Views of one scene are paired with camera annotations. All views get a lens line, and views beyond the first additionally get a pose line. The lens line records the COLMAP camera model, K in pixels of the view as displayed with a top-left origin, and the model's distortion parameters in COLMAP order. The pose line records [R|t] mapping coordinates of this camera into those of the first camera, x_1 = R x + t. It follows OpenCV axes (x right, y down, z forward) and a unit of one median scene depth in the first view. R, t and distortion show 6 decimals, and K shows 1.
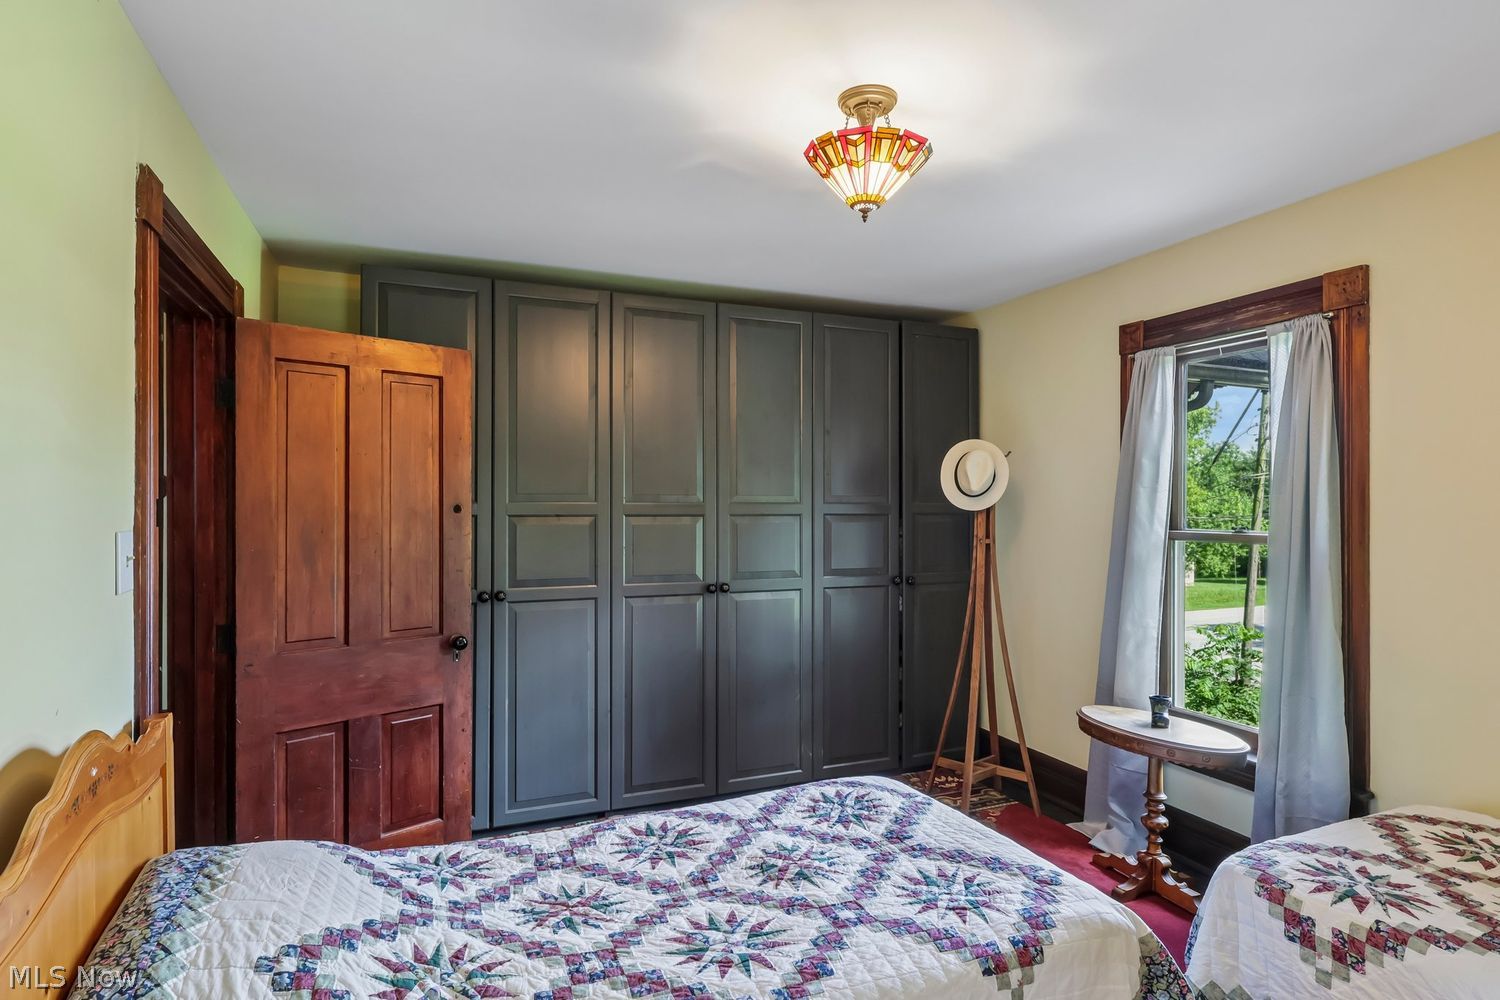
lens RADIAL K [[791.6, 0, 760.0], [0, 791.6, 506.0], [0, 0, 1]] dist [0.000960, 0.001967]
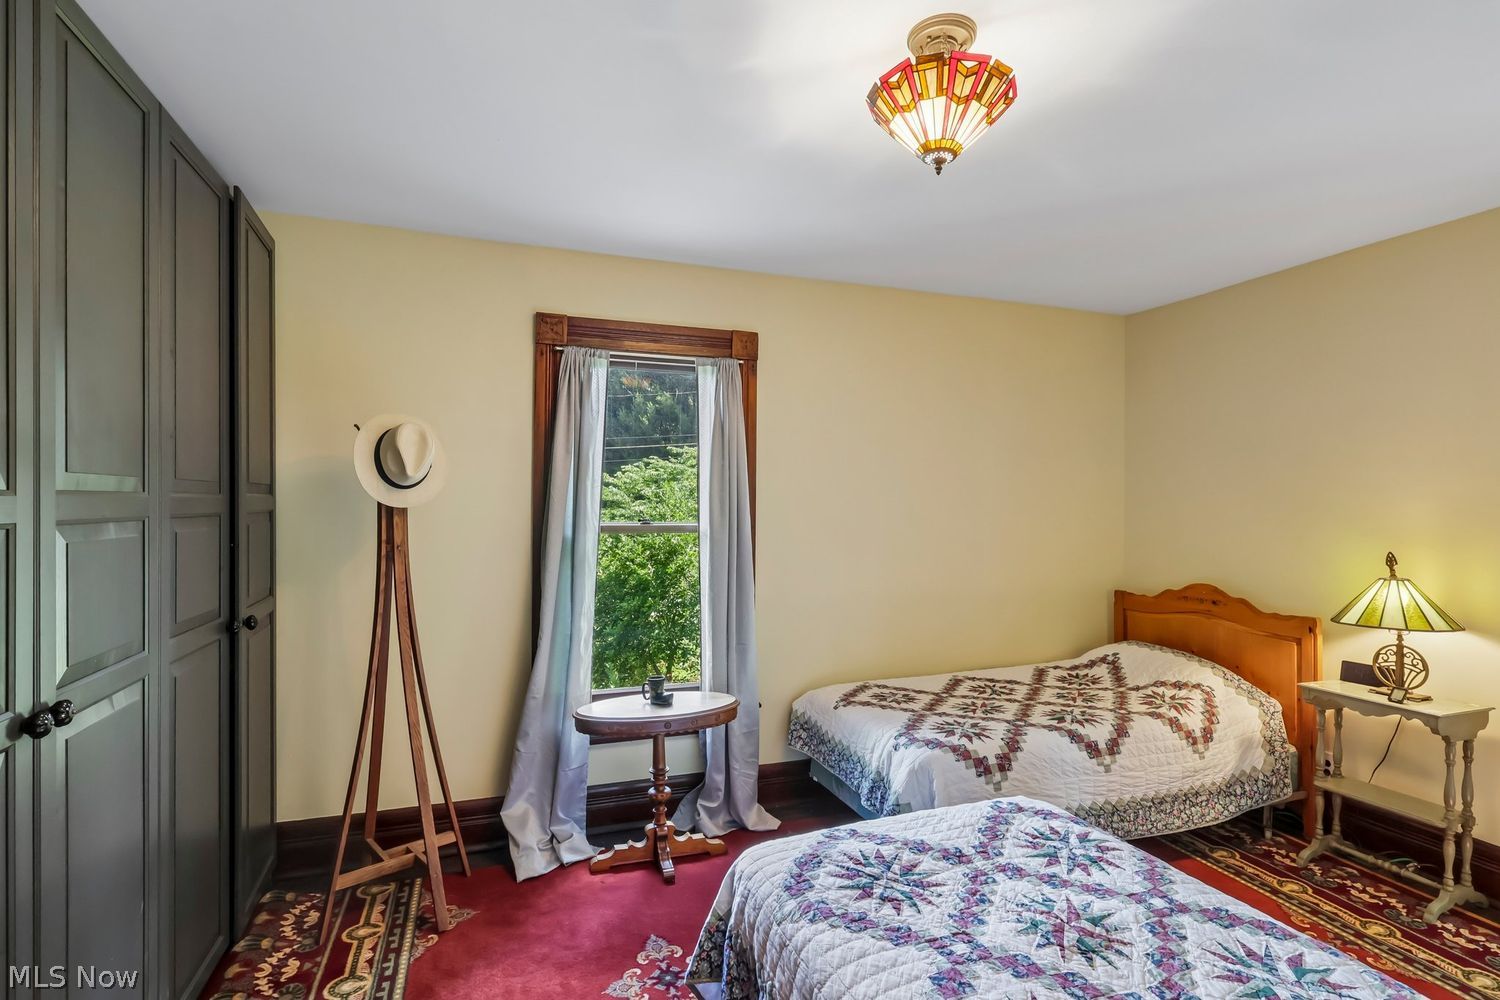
lens RADIAL K [[718.7, 0, 755.0], [0, 718.7, 502.7], [0, 0, 1]] dist [-0.003981, 0.001384]
pose [[0.061022, -0.002894, 0.998132, -0.685959], [-0.001488, 0.999994, 0.002990, -0.001837], [-0.998135, -0.001668, 0.061017, 1.188431]]
